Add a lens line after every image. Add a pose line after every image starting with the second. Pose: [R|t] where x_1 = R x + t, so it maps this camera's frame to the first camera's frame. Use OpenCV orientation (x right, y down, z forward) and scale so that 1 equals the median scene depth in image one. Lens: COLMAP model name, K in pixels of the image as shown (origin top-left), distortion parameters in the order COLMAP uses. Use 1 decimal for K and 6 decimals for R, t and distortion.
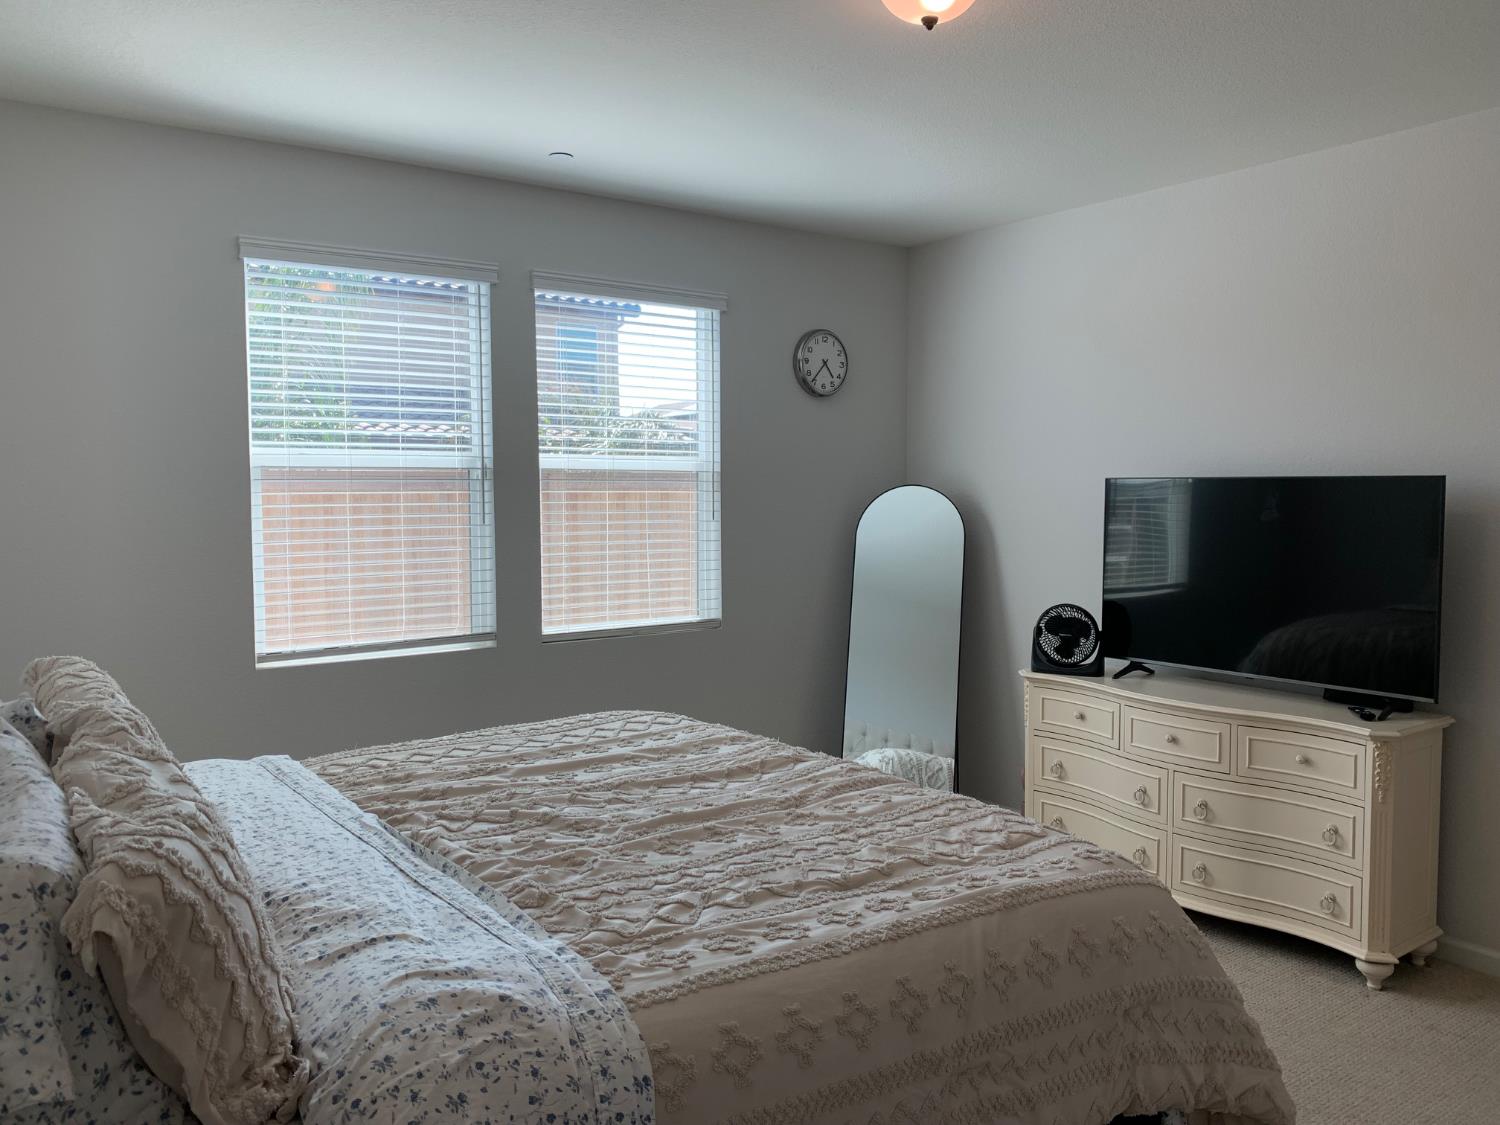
lens RADIAL K [[1139.1, 0, 755.7], [0, 1139.1, 570.8], [0, 0, 1]] dist [0.110376, -0.009286]
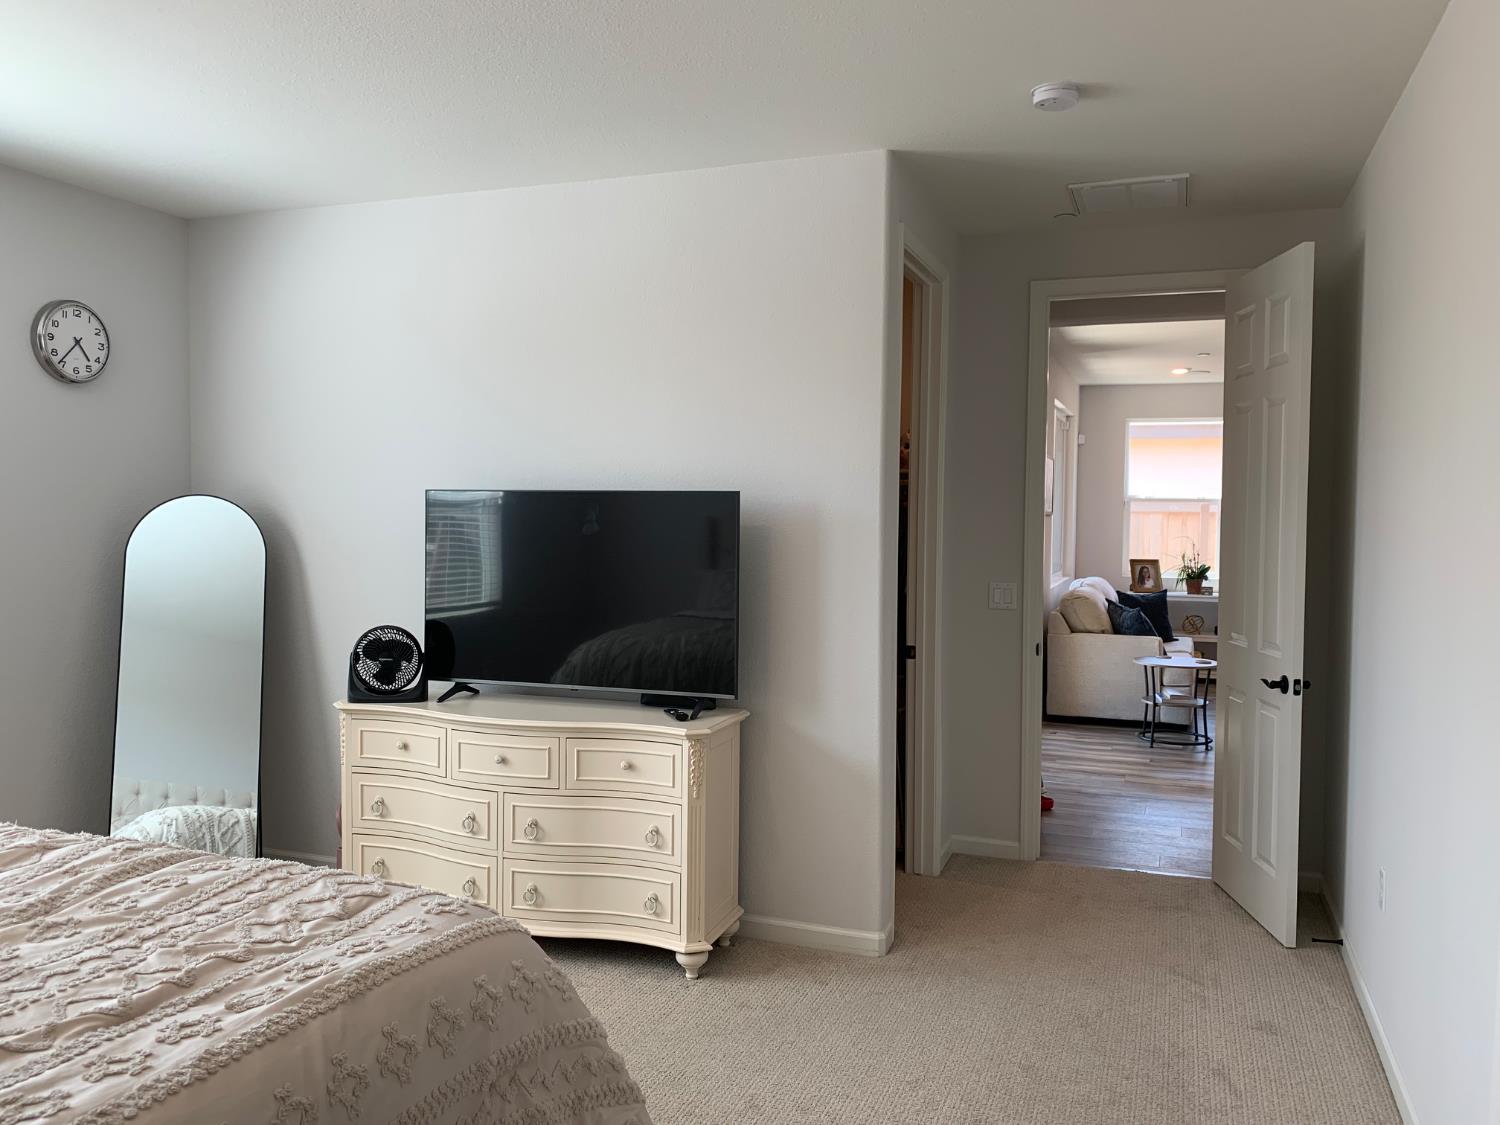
lens RADIAL K [[1147.9, 0, 735.9], [0, 1147.9, 563.1], [0, 0, 1]] dist [0.045368, -0.061611]
pose [[0.837997, -0.012228, 0.545538, 0.003564], [0.027935, 0.999399, -0.020510, 0.008338], [-0.544960, 0.032427, 0.837835, 0.106693]]
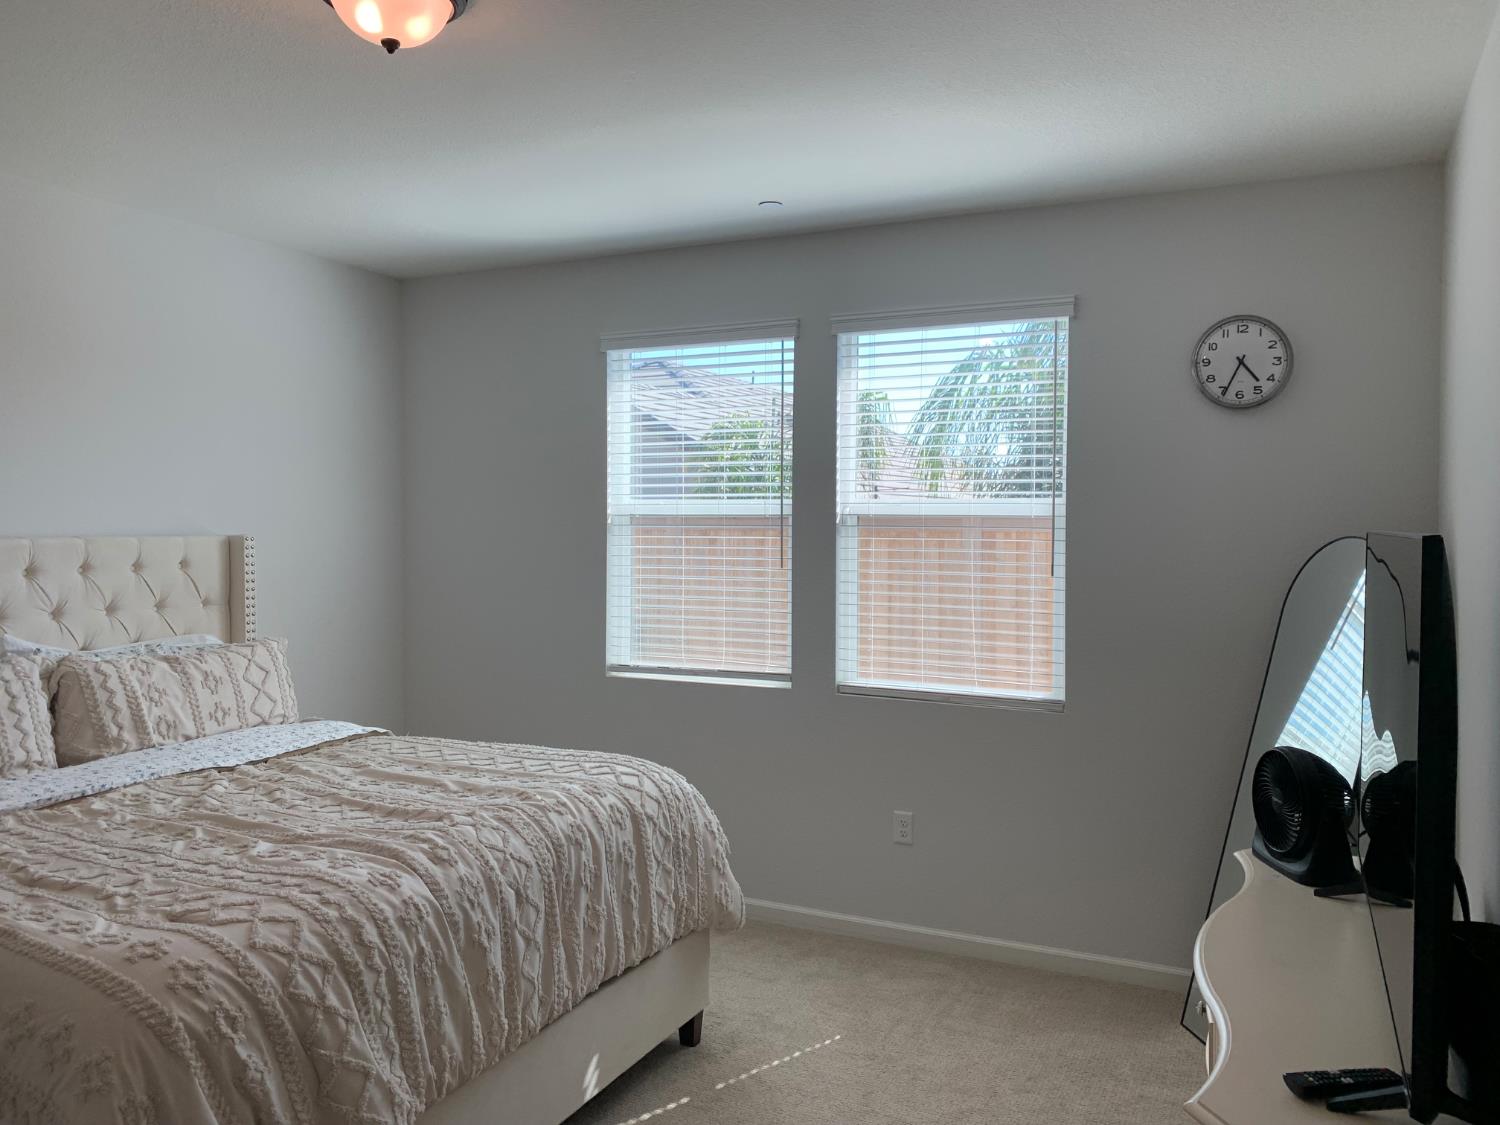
lens RADIAL K [[1147.9, 0, 766.0], [0, 1147.9, 561.6], [0, 0, 1]] dist [0.045368, -0.061611]
pose [[0.479549, 0.033852, -0.876862, 0.933351], [-0.073130, 0.997321, -0.001492, -0.062401], [0.874462, 0.064840, 0.480740, 0.697764]]
